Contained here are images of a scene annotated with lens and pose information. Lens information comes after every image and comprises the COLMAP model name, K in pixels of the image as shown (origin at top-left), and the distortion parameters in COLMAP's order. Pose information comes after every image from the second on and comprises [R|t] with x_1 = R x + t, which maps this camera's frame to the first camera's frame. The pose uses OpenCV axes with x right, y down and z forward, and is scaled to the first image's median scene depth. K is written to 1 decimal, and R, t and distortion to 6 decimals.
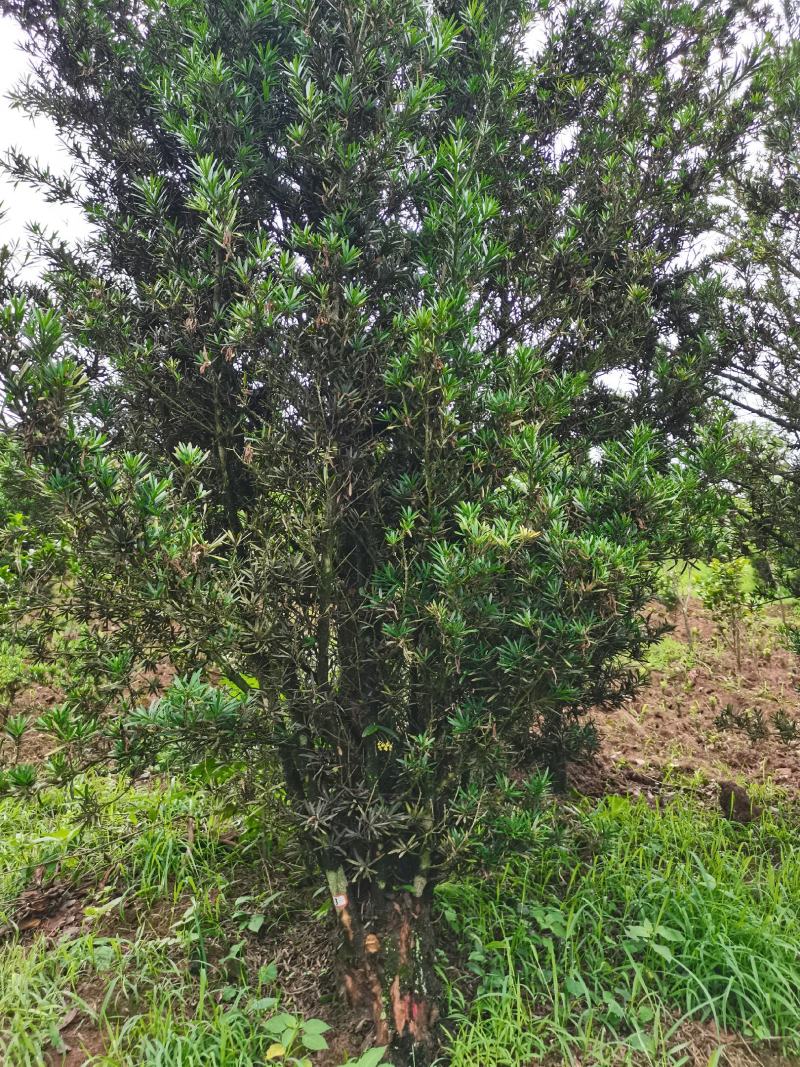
lens RADIAL K [[780.4, 0, 400.1], [0, 780.4, 533.6], [0, 0, 1]] dist [0.001031, -0.001833]
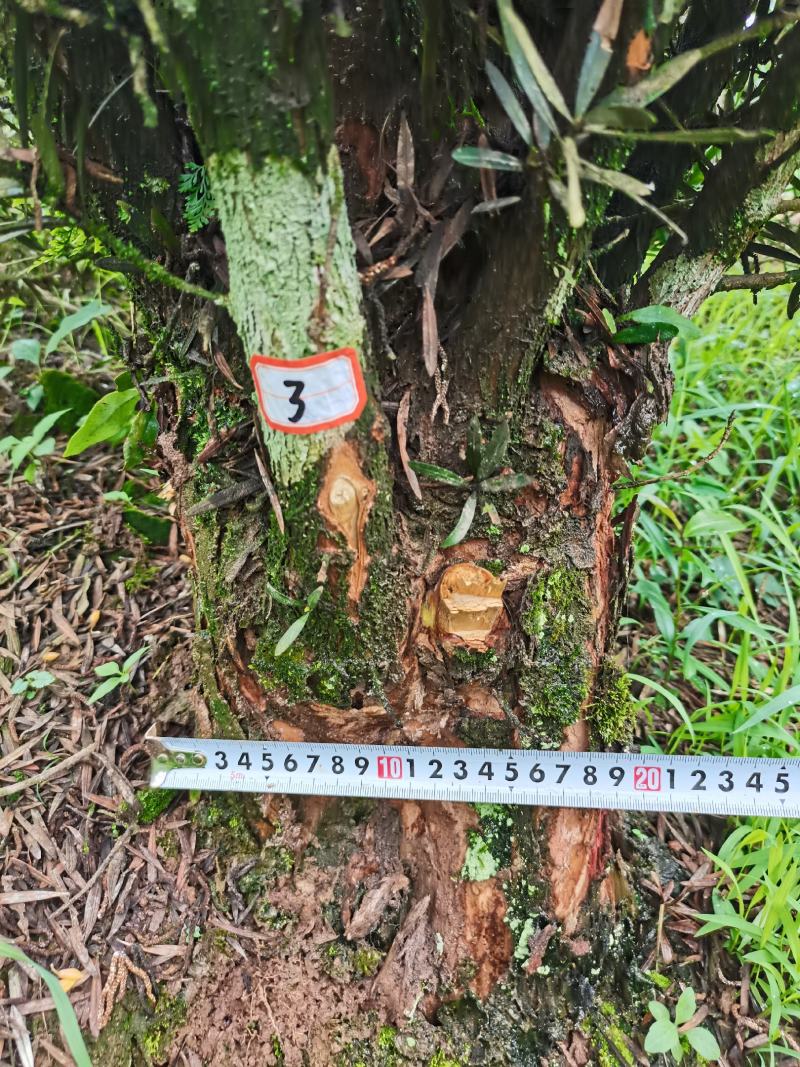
lens RADIAL K [[780.4, 0, 399.1], [0, 780.4, 531.2], [0, 0, 1]] dist [0.001031, -0.001833]
pose [[0.896463, -0.083822, 0.435117, -0.128746], [-0.172175, 0.838899, 0.516337, 0.415403], [-0.408300, -0.537793, 0.737611, 0.874417]]
